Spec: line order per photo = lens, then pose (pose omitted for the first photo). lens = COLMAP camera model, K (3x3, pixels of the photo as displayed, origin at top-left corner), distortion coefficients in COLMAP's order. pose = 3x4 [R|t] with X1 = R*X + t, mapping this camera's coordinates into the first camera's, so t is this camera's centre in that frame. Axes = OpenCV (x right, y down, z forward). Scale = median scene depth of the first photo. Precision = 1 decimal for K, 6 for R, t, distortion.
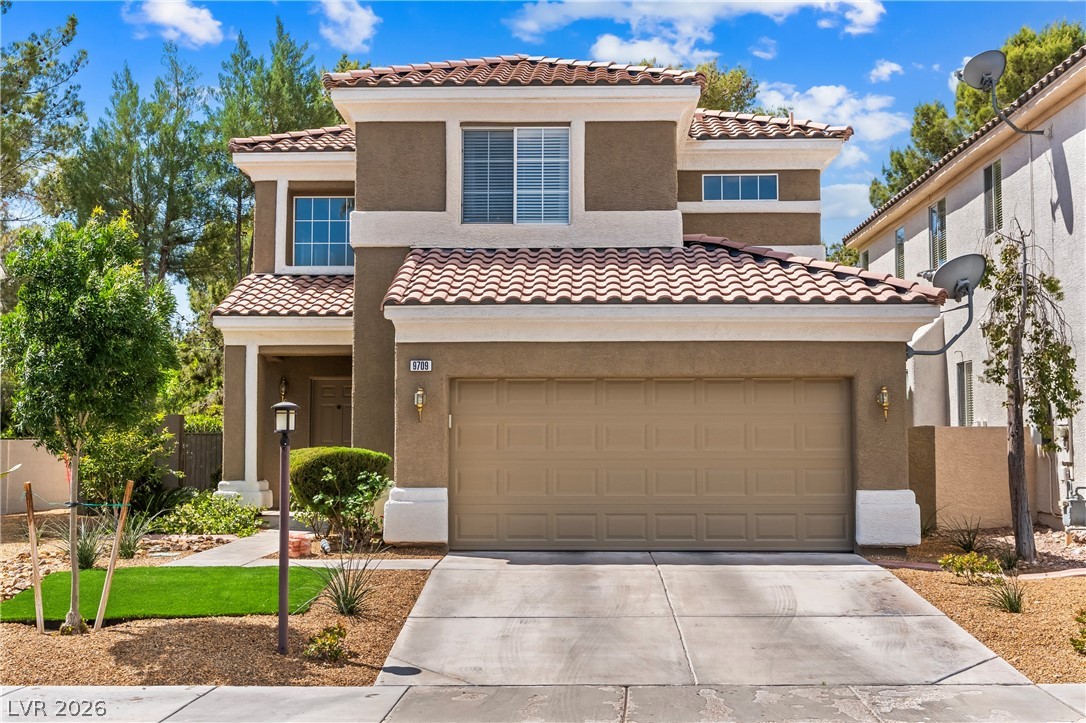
lens RADIAL K [[1264.5, 0, 542.6], [0, 1264.5, 362.6], [0, 0, 1]] dist [0.005816, 0.000000]
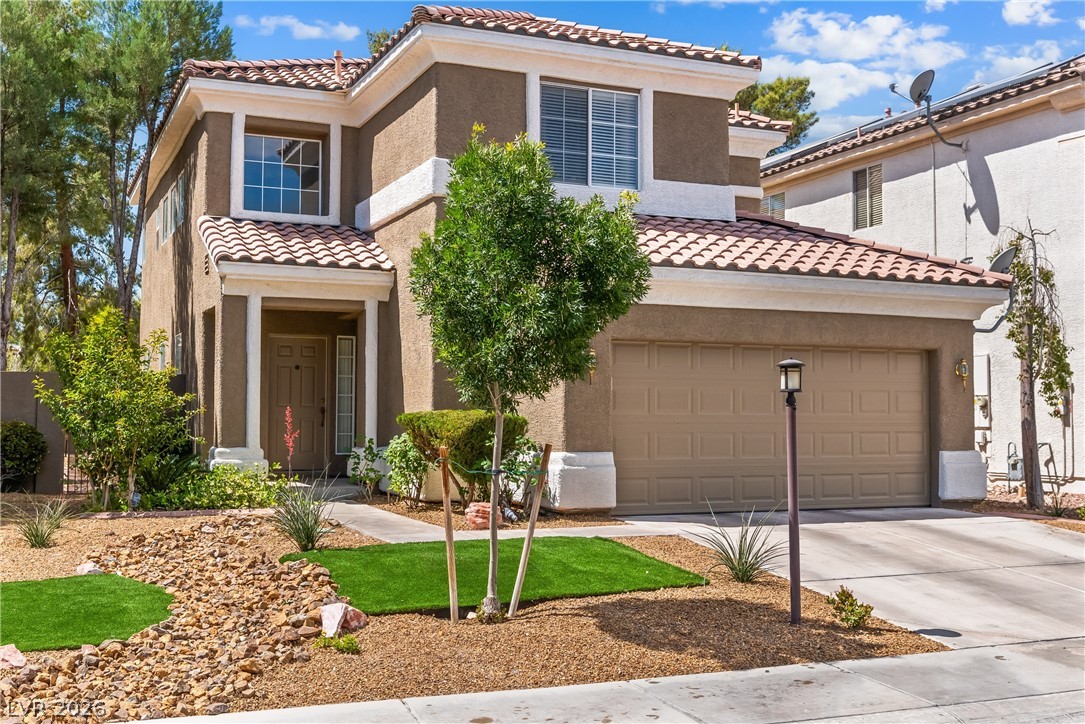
lens RADIAL K [[1209.4, 0, 544.7], [0, 1209.4, 360.6], [0, 0, 1]] dist [-0.007075, 0.000000]
pose [[0.906228, 0.023730, 0.422123, -0.447869], [-0.032348, 0.999389, 0.013264, 0.015351], [-0.421550, -0.025675, 0.906442, 0.154326]]
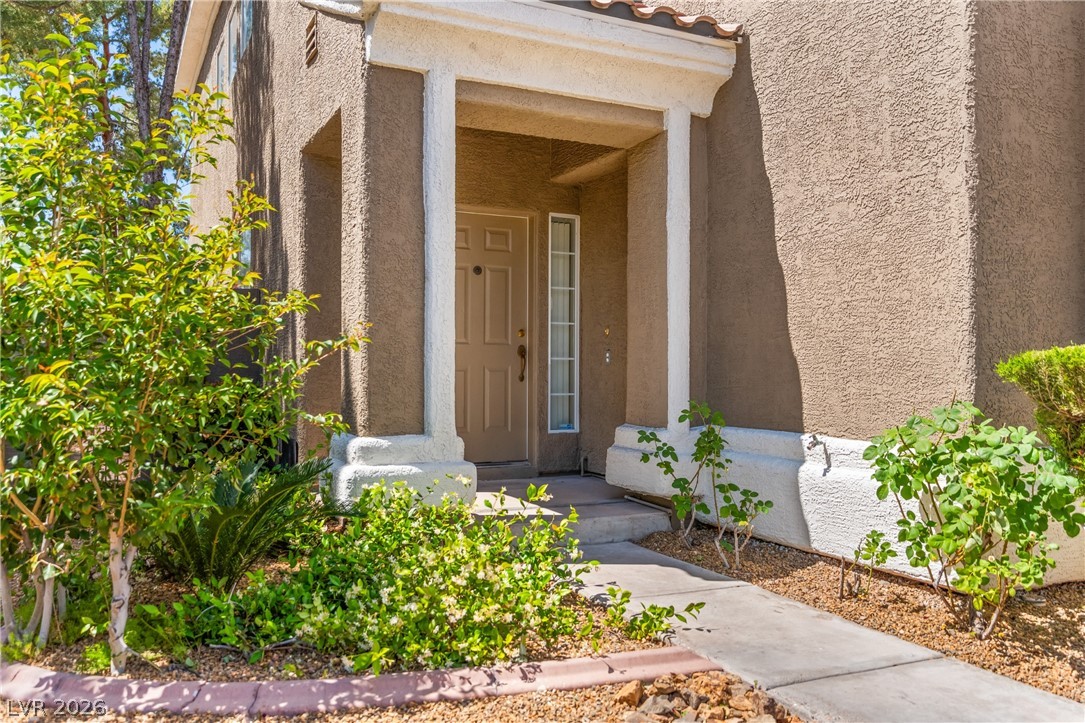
lens RADIAL K [[866.7, 0, 544.6], [0, 866.7, 362.1], [0, 0, 1]] dist [-0.009924, -0.001955]
pose [[0.882691, 0.007414, 0.469894, -0.358409], [-0.037120, 0.997851, 0.053987, 0.062599], [-0.468485, -0.065096, 0.881070, 0.836964]]
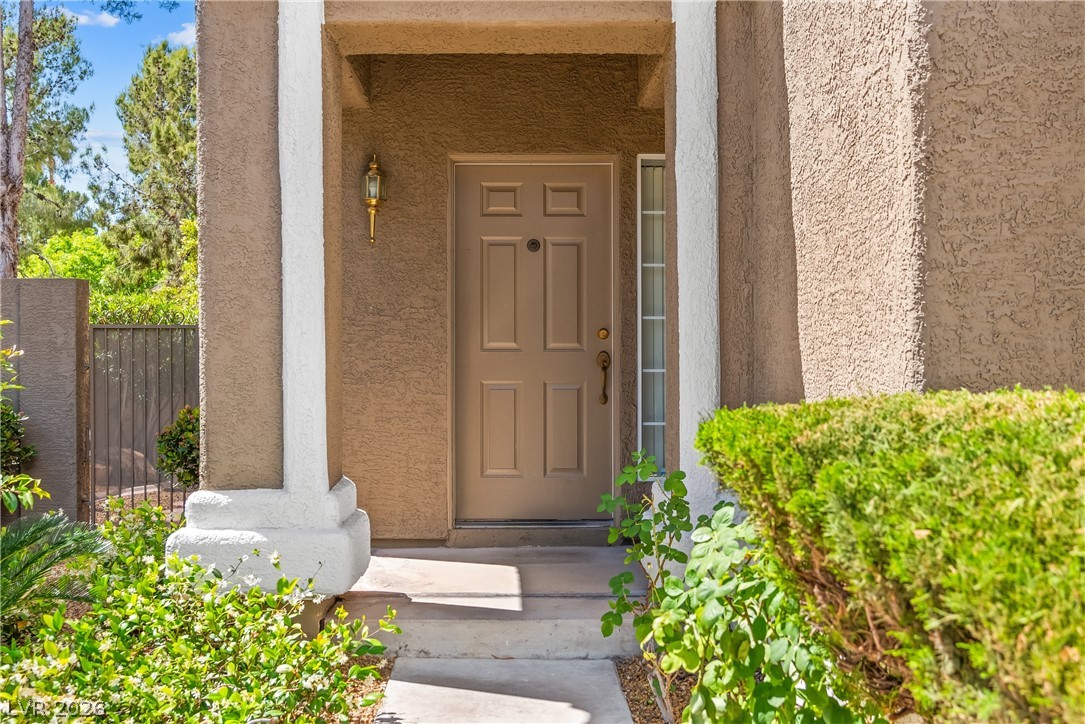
lens RADIAL K [[1209.4, 0, 545.1], [0, 1209.4, 362.9], [0, 0, 1]] dist [-0.007075, 0.000000]
pose [[0.998680, -0.003714, 0.051223, -0.212012], [-0.000267, 0.996992, 0.077500, 0.050396], [-0.051357, -0.077412, 0.995676, 0.814685]]
